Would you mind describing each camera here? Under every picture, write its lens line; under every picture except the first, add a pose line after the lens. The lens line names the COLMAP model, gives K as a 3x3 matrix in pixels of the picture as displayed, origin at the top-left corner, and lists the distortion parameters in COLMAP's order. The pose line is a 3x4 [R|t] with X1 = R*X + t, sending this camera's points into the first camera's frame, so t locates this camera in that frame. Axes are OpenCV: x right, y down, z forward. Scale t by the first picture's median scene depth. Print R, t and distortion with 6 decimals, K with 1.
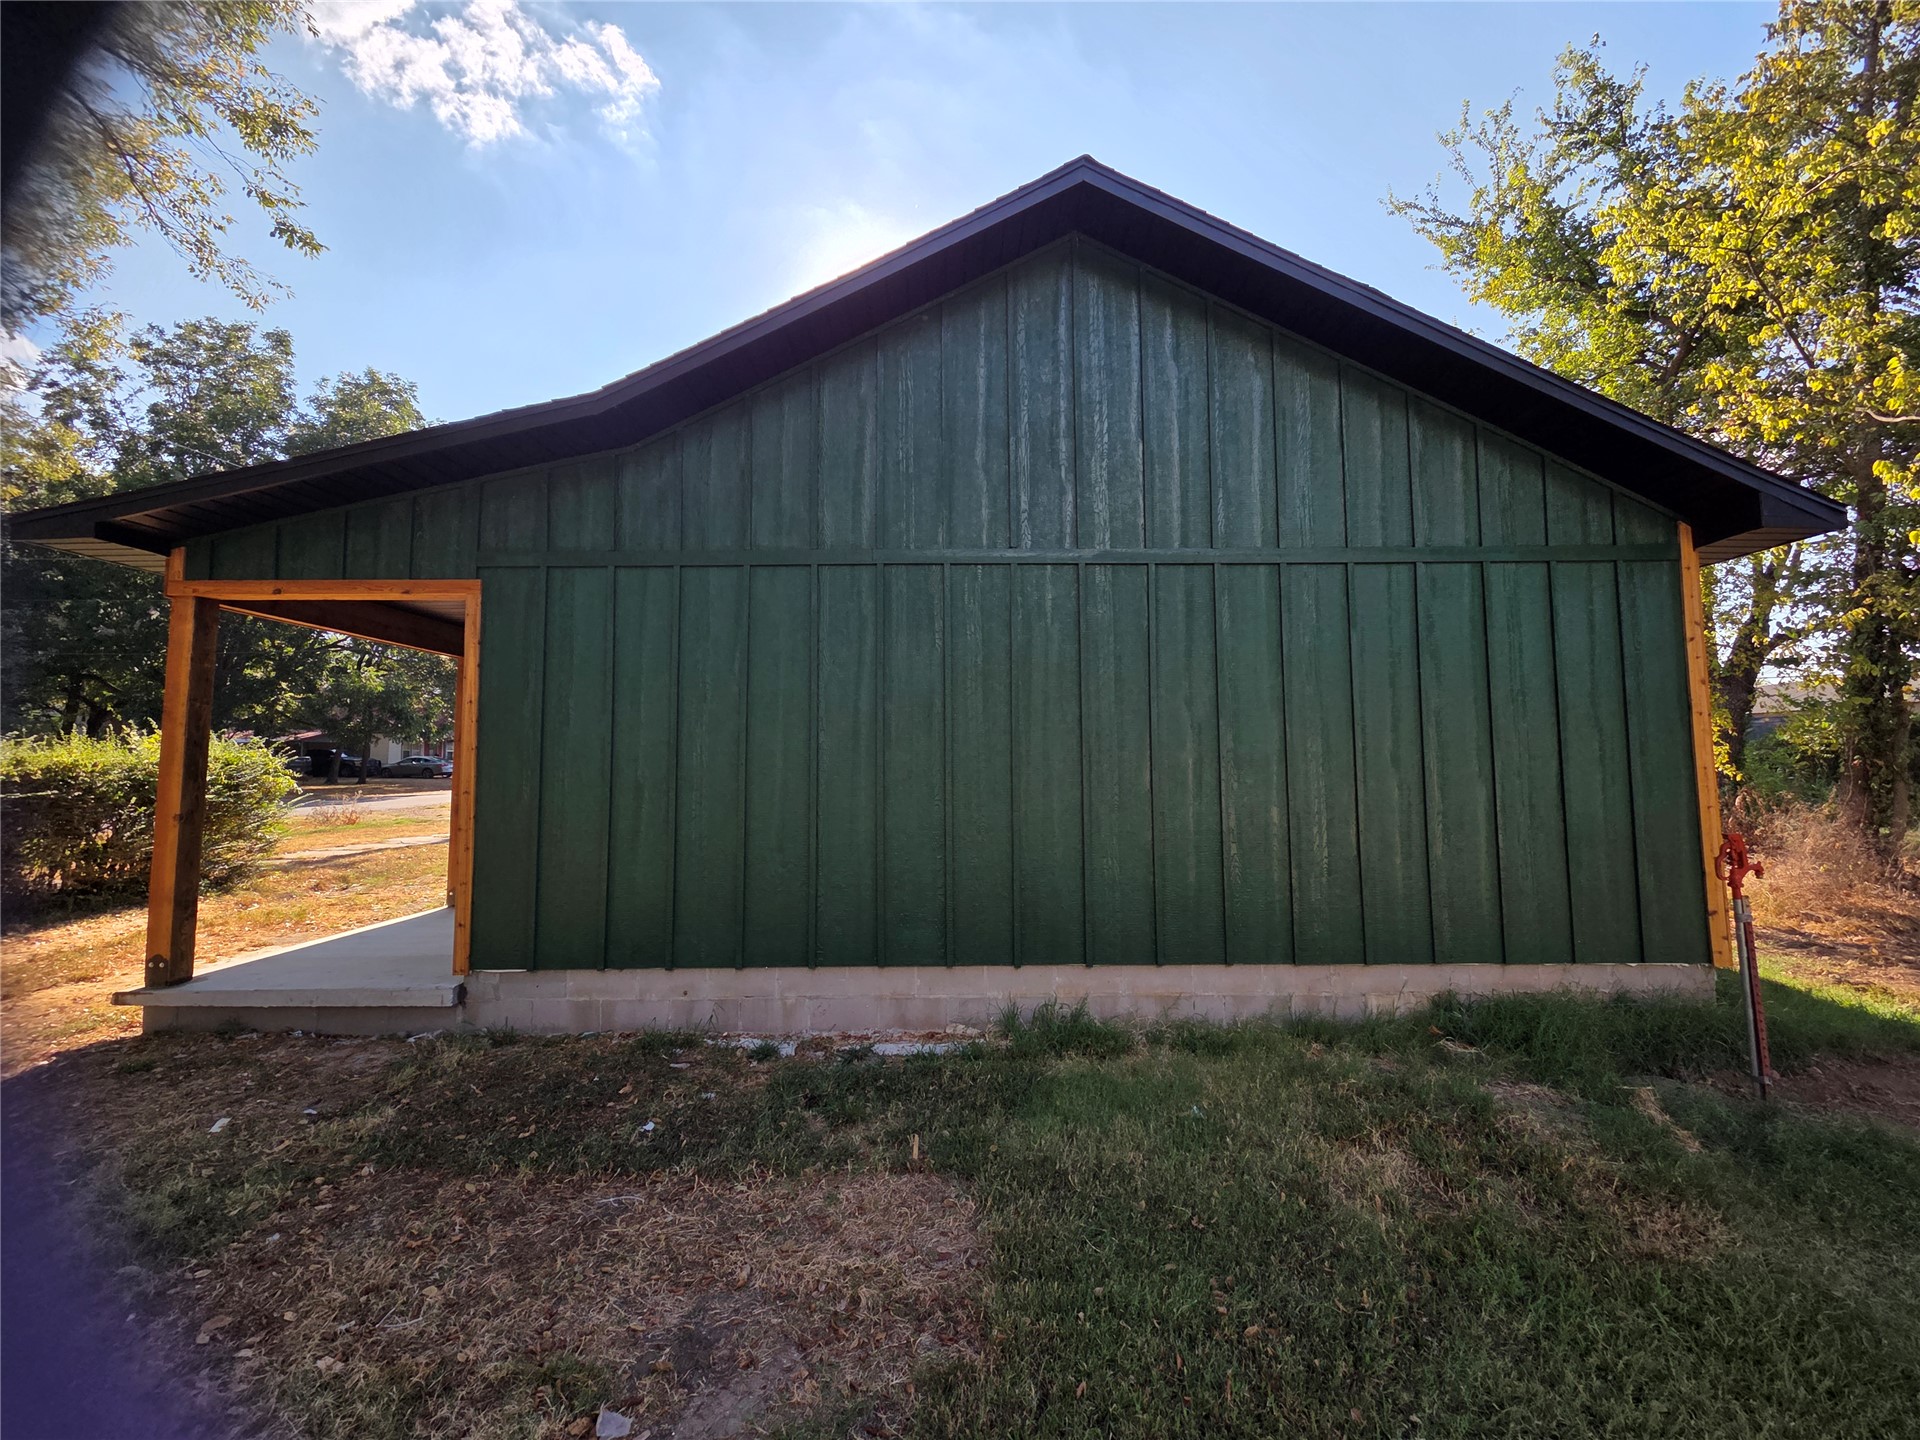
lens RADIAL K [[770.5, 0, 962.4], [0, 770.5, 703.2], [0, 0, 1]] dist [0.003058, 0.000083]
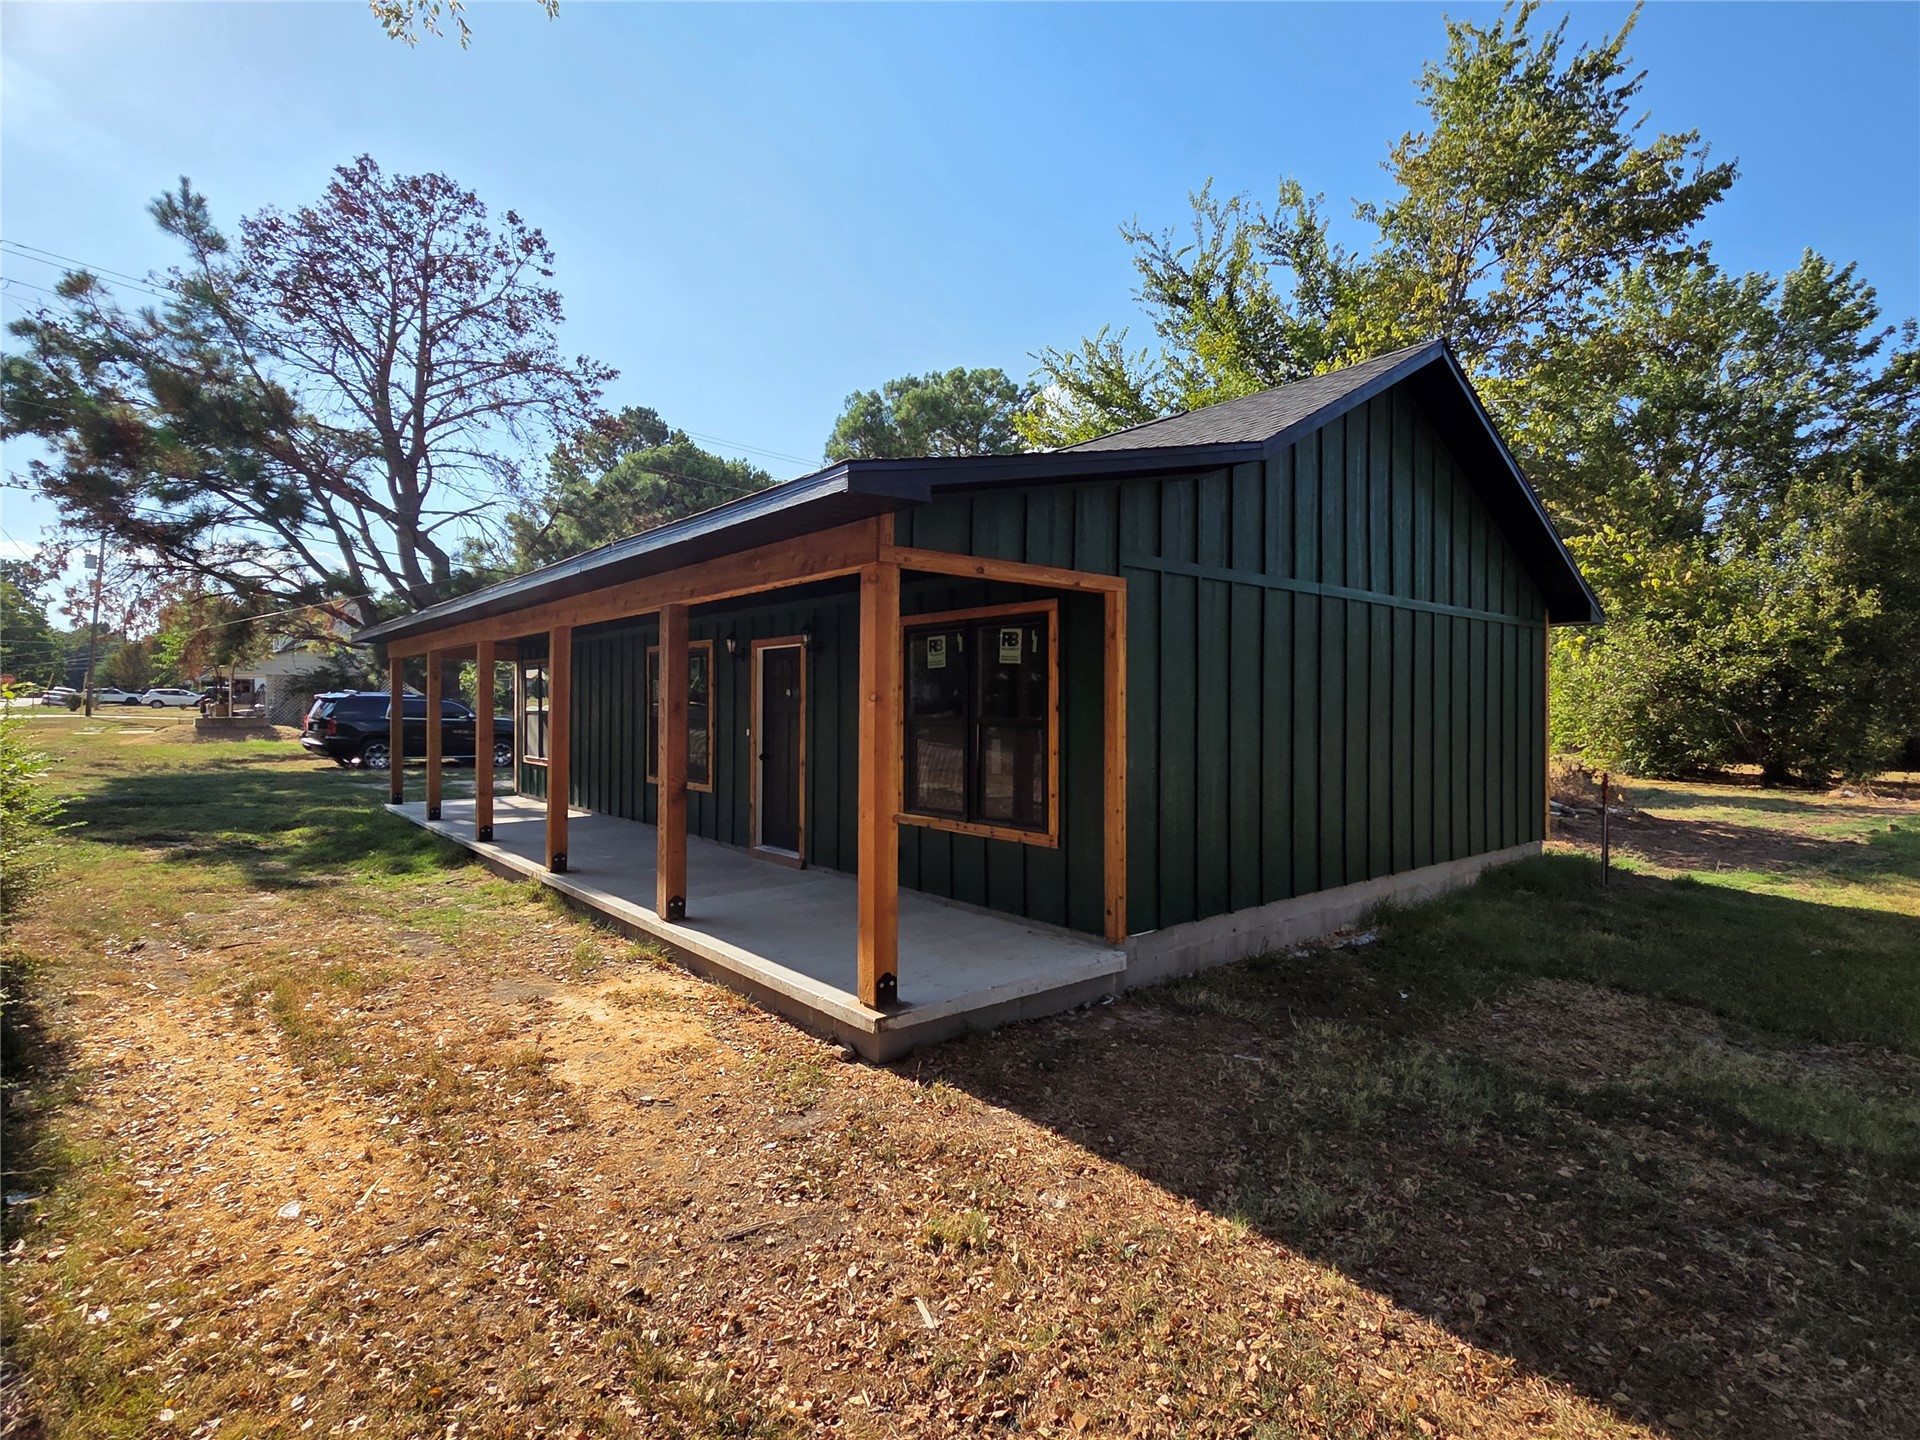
lens RADIAL K [[967.7, 0, 959.0], [0, 967.7, 715.9], [0, 0, 1]] dist [-0.000667, -0.000011]
pose [[0.765008, 0.001340, 0.644019, -1.685067], [-0.047247, 0.997420, 0.054049, -0.029078], [-0.642285, -0.071776, 0.763097, 0.129018]]
